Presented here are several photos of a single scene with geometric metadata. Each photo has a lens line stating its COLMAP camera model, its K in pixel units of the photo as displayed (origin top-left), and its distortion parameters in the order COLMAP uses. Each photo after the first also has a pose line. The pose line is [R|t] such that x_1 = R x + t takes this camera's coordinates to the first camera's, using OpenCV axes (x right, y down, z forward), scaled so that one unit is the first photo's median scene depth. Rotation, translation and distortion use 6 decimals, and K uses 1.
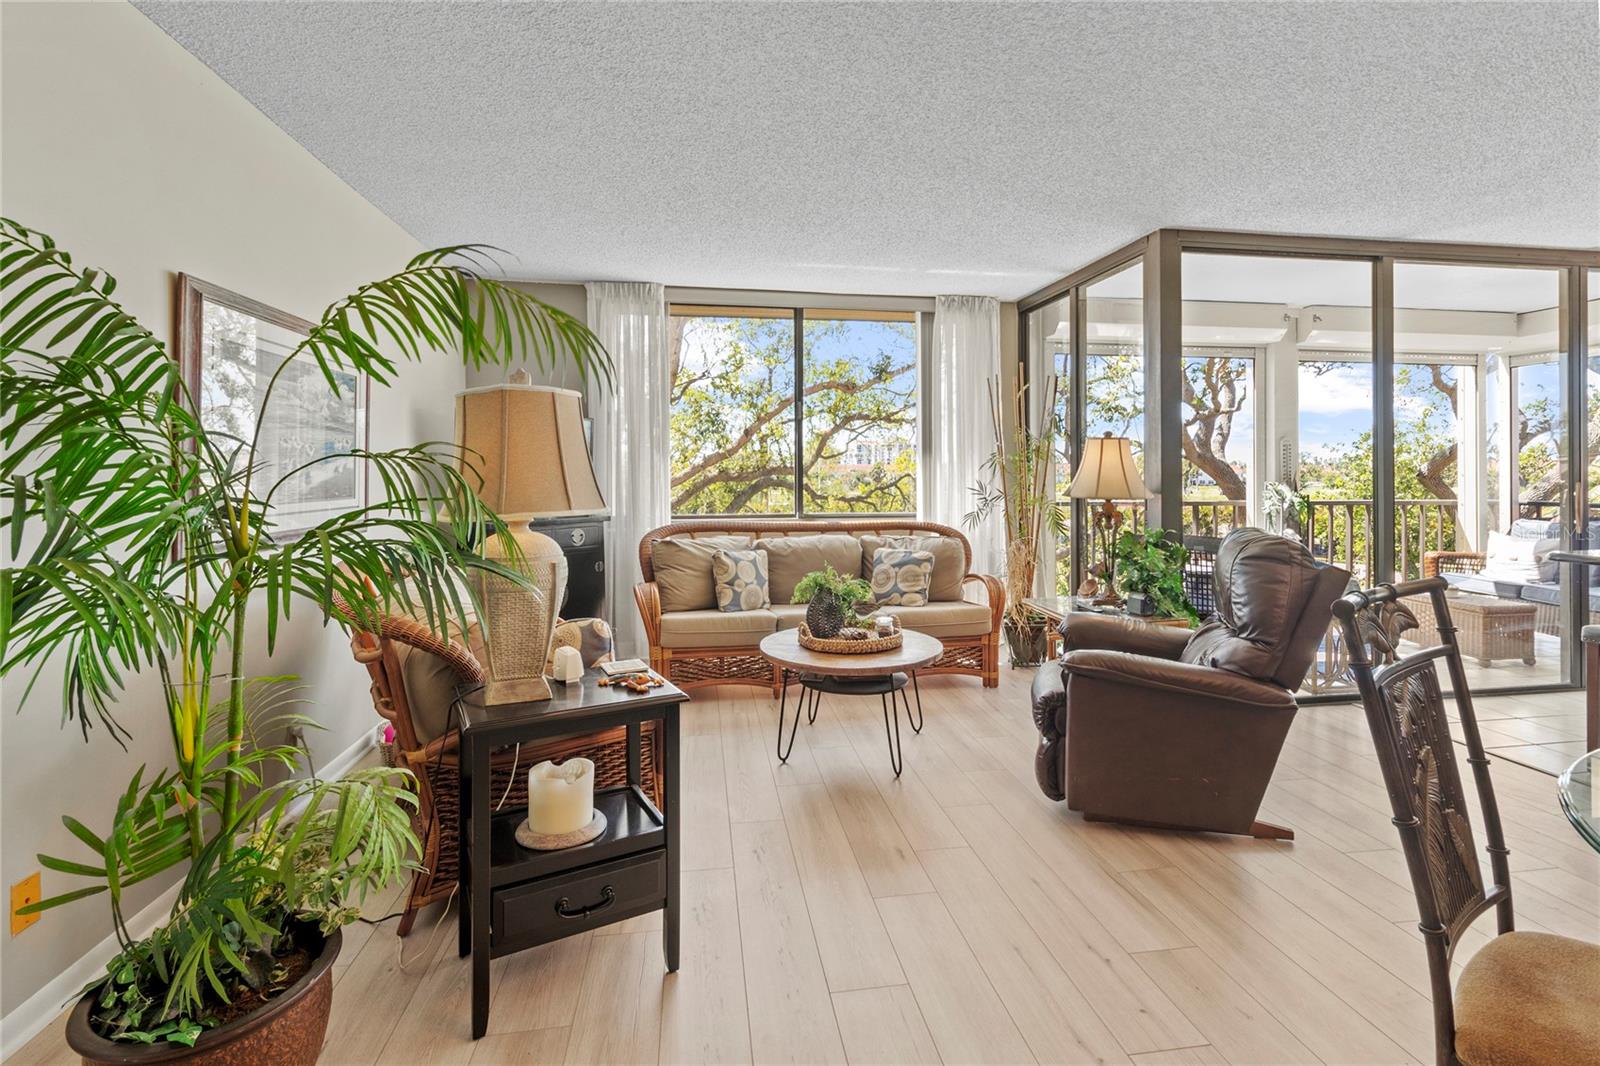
lens RADIAL K [[754.0, 0, 807.4], [0, 754.0, 481.6], [0, 0, 1]] dist [0.000017, -0.000115]
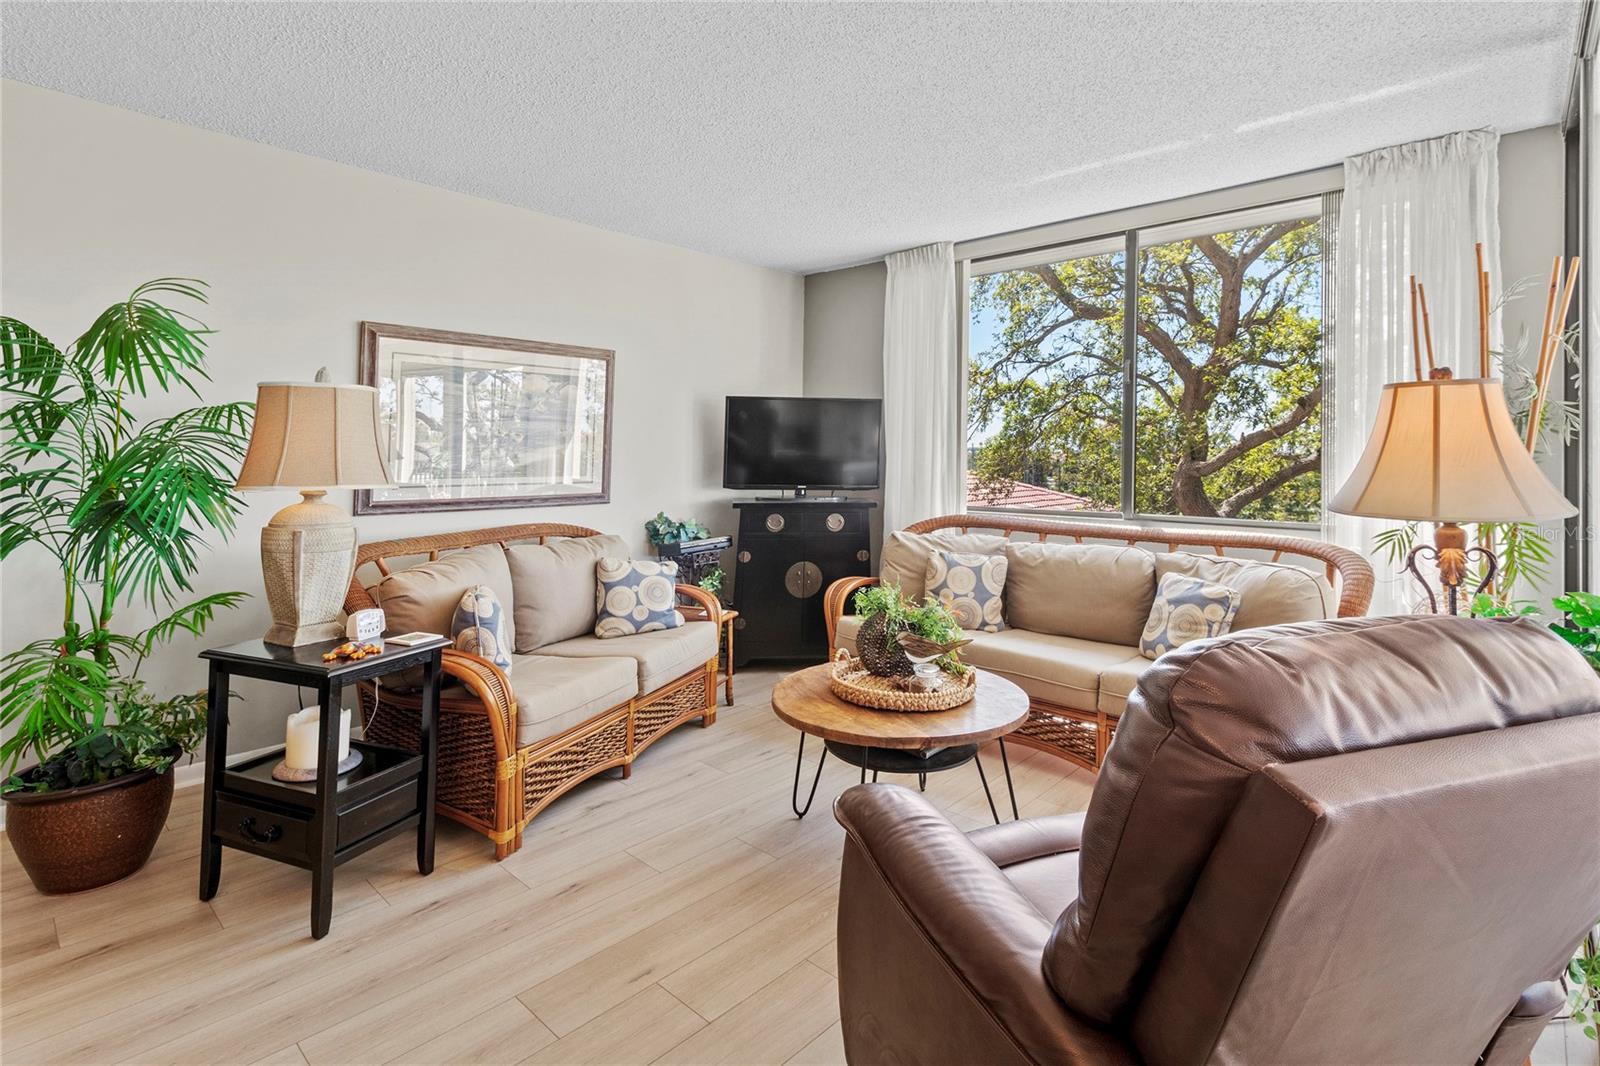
lens RADIAL K [[770.0, 0, 823.7], [0, 770.0, 447.8], [0, 0, 1]] dist [0.001148, 0.000239]
pose [[0.628916, -0.005683, -0.777452, 0.430607], [-0.010629, 0.999817, -0.015907, -0.006430], [0.777400, 0.018268, 0.628741, 0.342516]]
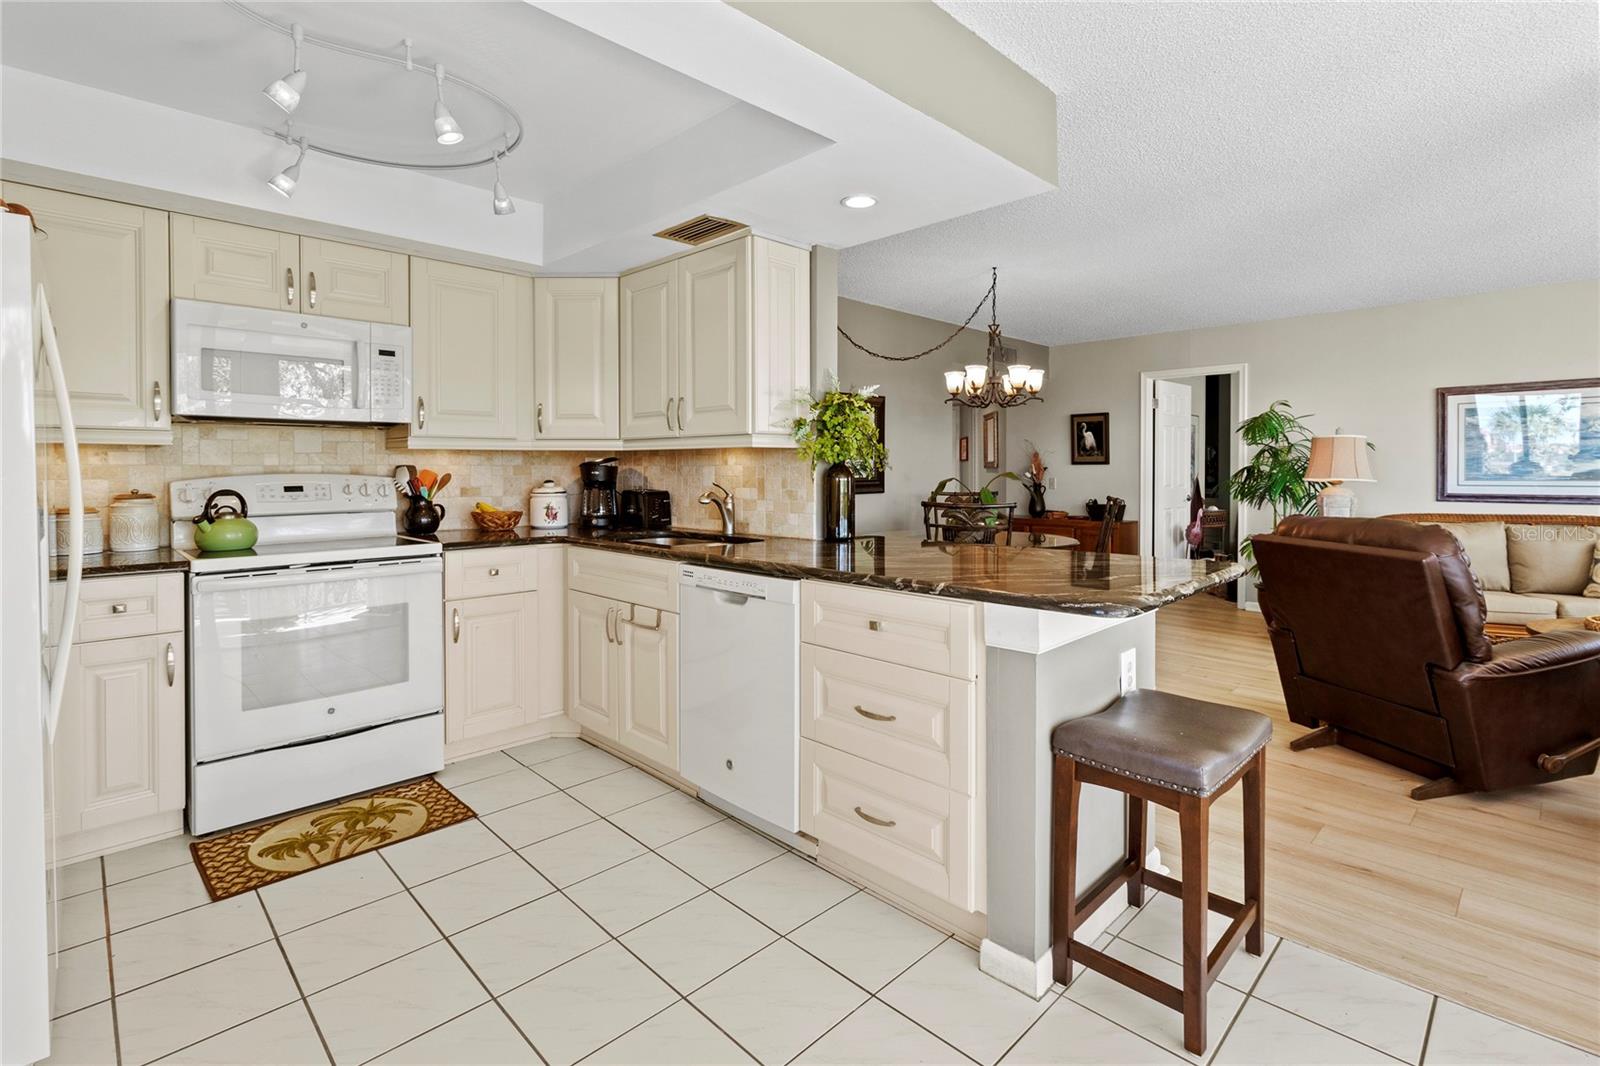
lens RADIAL K [[746.8, 0, 805.5], [0, 746.8, 462.5], [0, 0, 1]] dist [0.000780, 0.000059]
pose [[-0.807296, -0.000457, -0.590146, 1.234881], [0.001937, 0.999992, -0.003425, -0.009965], [0.590143, -0.003909, -0.807289, 0.905274]]
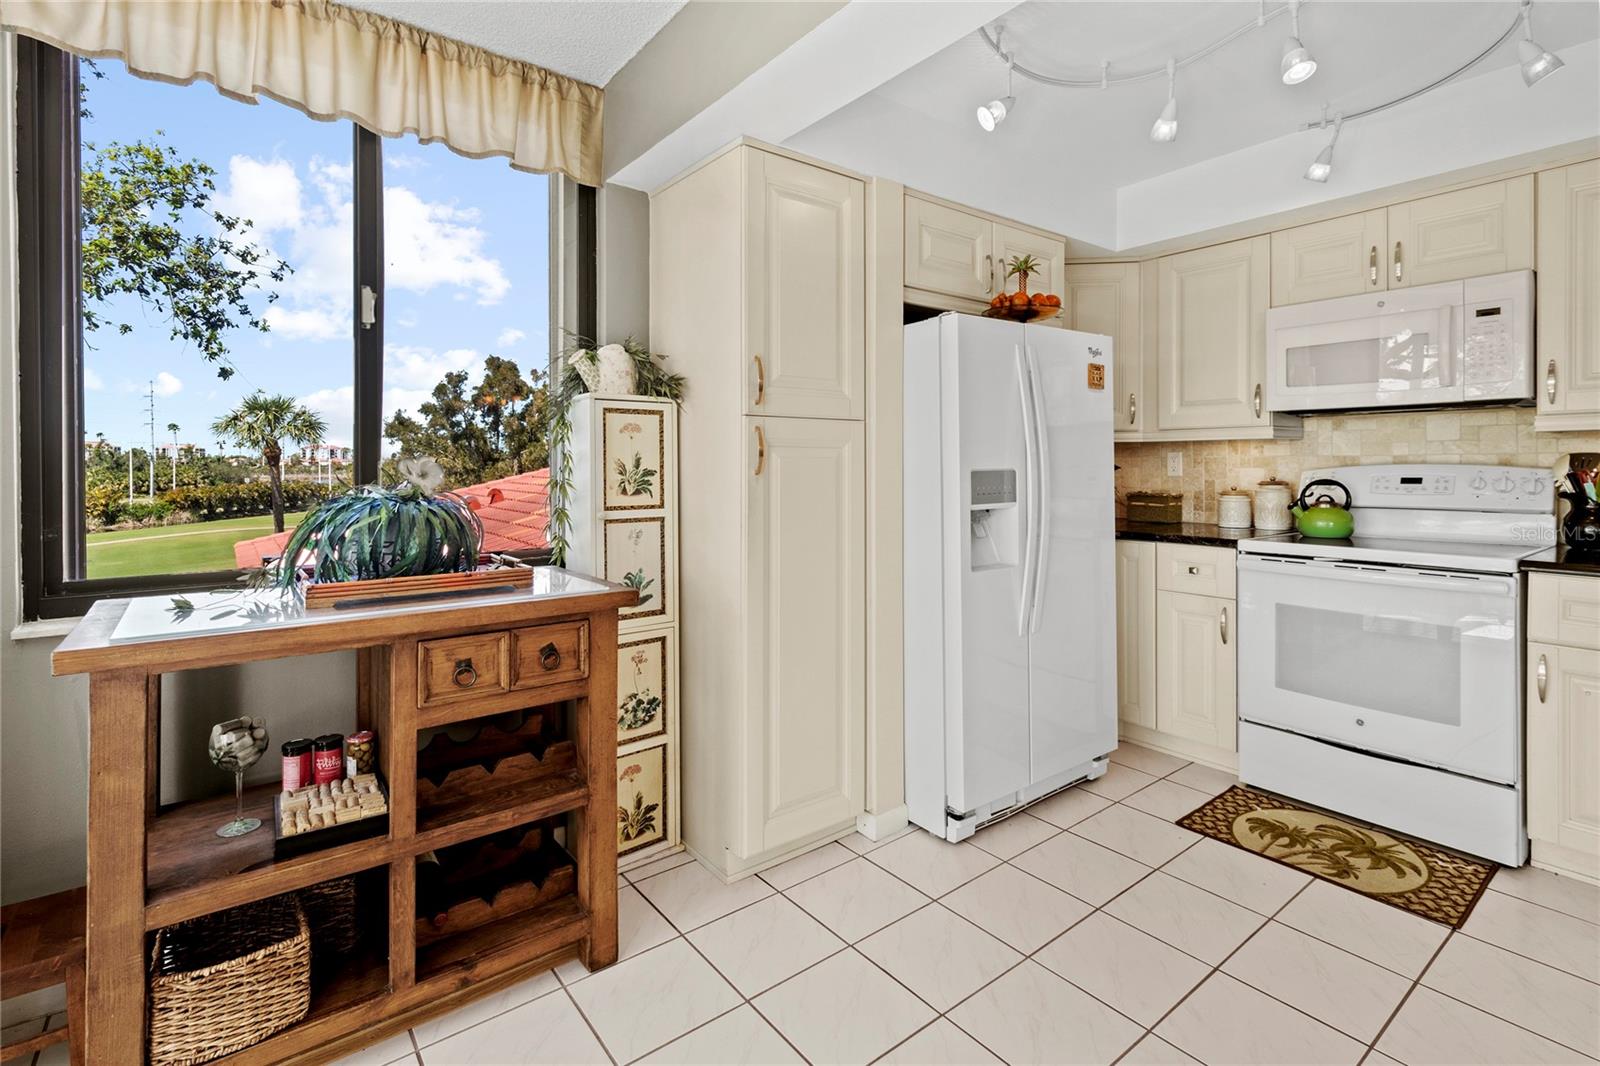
lens RADIAL K [[745.4, 0, 826.0], [0, 745.4, 457.6], [0, 0, 1]] dist [0.000867, -0.000012]
pose [[-0.507950, 0.011288, 0.861313, 0.835401], [0.009326, 0.999928, -0.007605, -0.007749], [-0.861336, 0.004170, -0.508019, 0.791740]]
